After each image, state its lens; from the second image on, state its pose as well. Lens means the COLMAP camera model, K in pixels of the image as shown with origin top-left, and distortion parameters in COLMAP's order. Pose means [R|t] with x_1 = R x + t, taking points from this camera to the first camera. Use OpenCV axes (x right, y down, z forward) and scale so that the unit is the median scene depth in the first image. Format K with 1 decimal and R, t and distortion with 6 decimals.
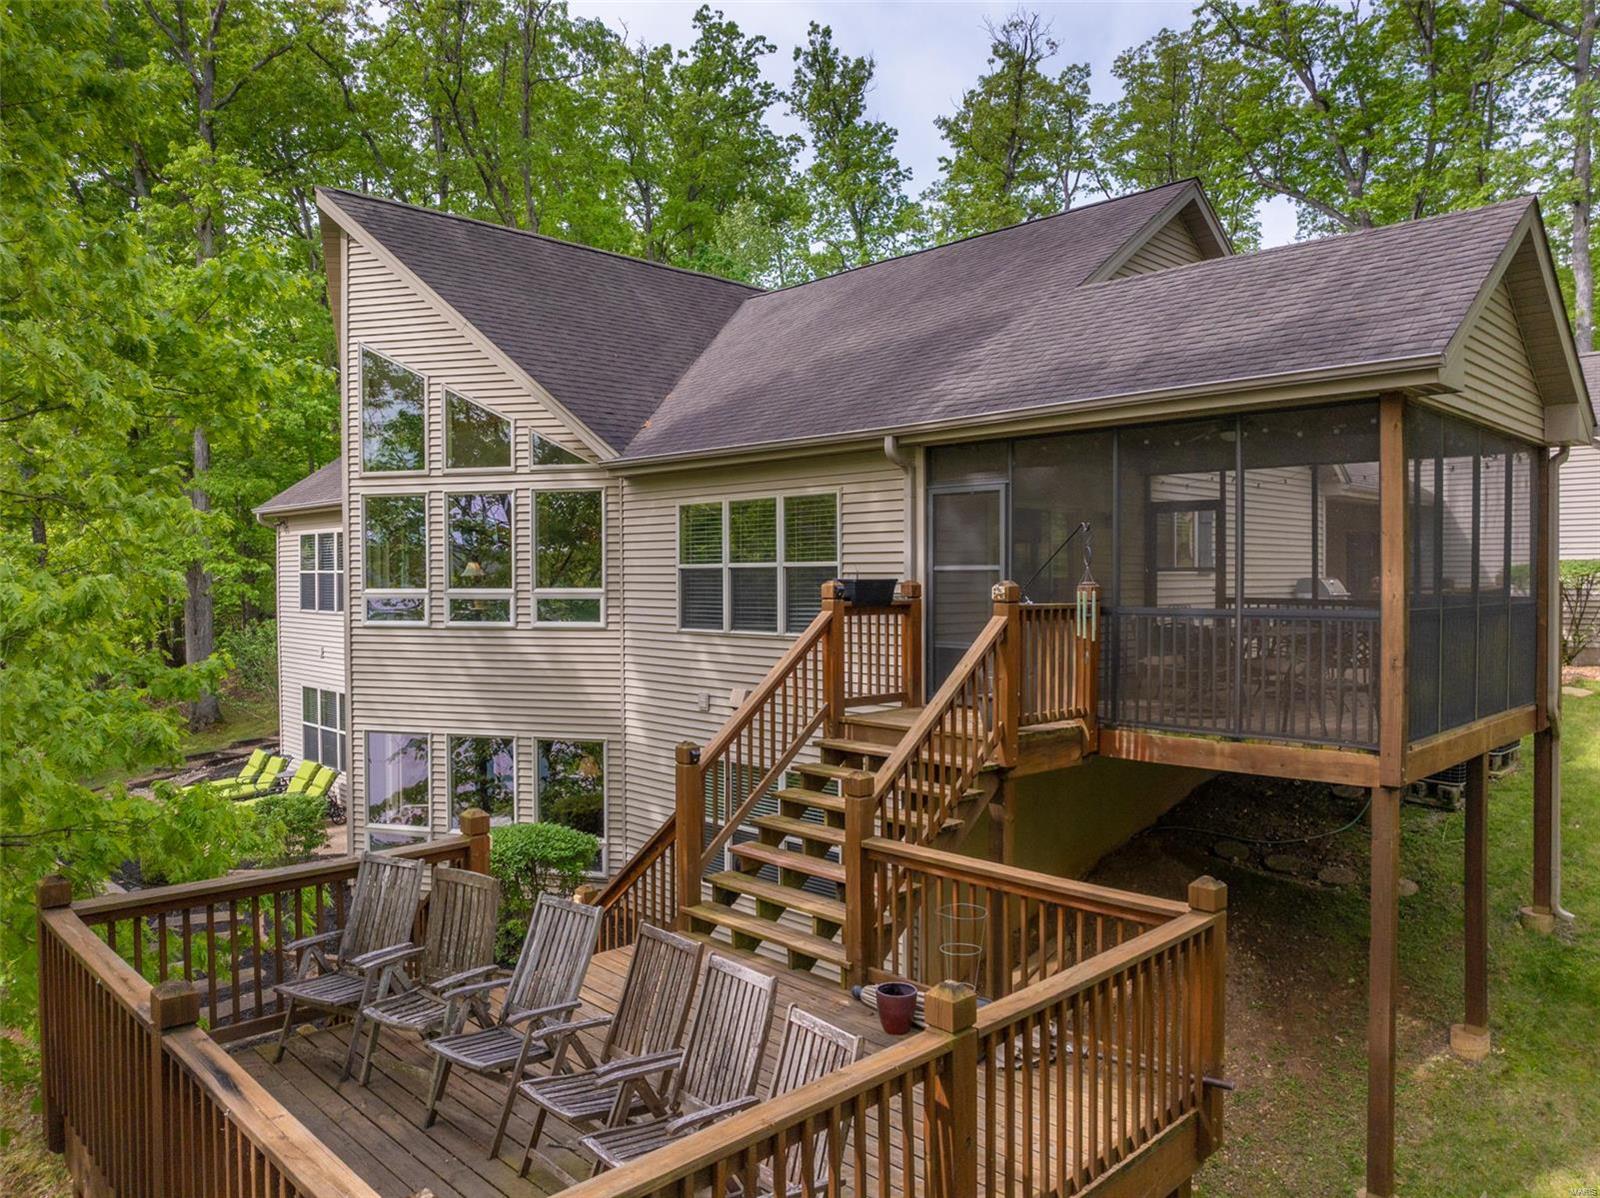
lens RADIAL K [[1128.9, 0, 799.6], [0, 1128.9, 591.0], [0, 0, 1]] dist [-0.031240, -0.006253]
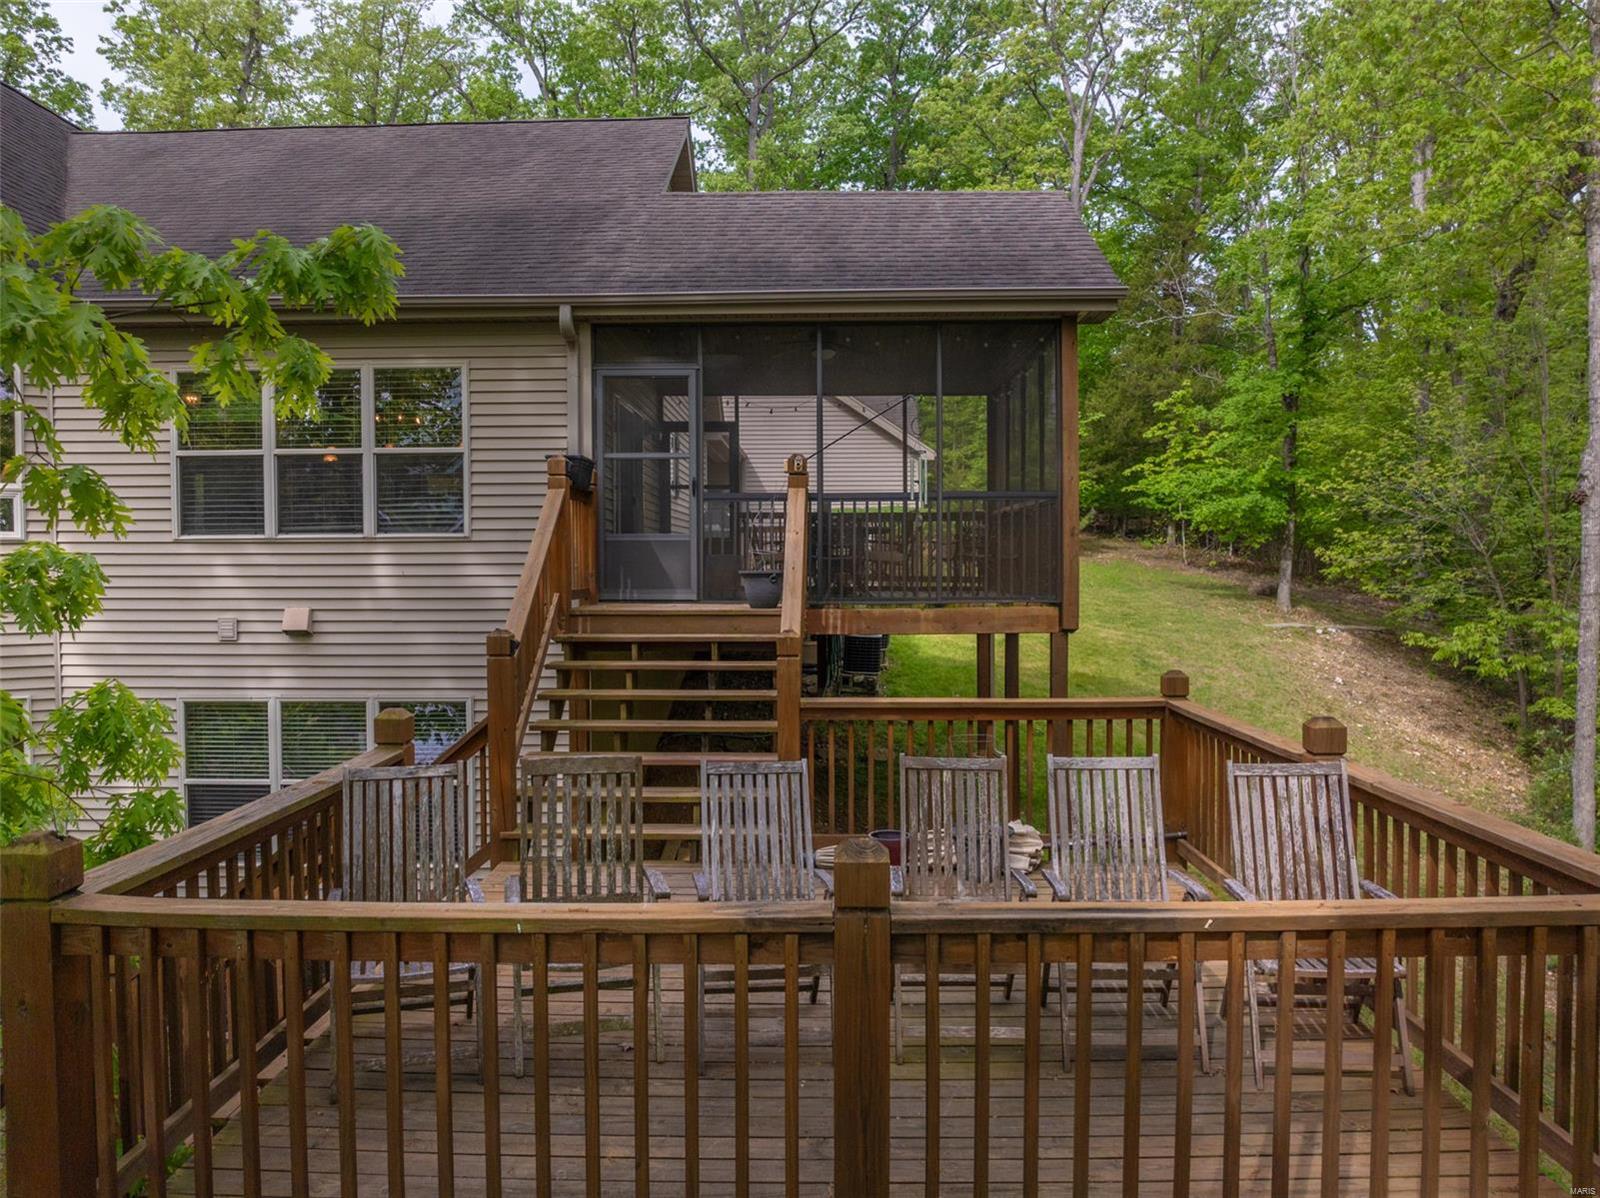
lens RADIAL K [[1128.9, 0, 801.5], [0, 1128.9, 599.4], [0, 0, 1]] dist [-0.031240, -0.006253]
pose [[0.709484, -0.024902, 0.704282, -0.399637], [0.009543, 0.999623, 0.025731, 0.071789], [-0.704657, -0.011535, 0.709454, 0.211302]]
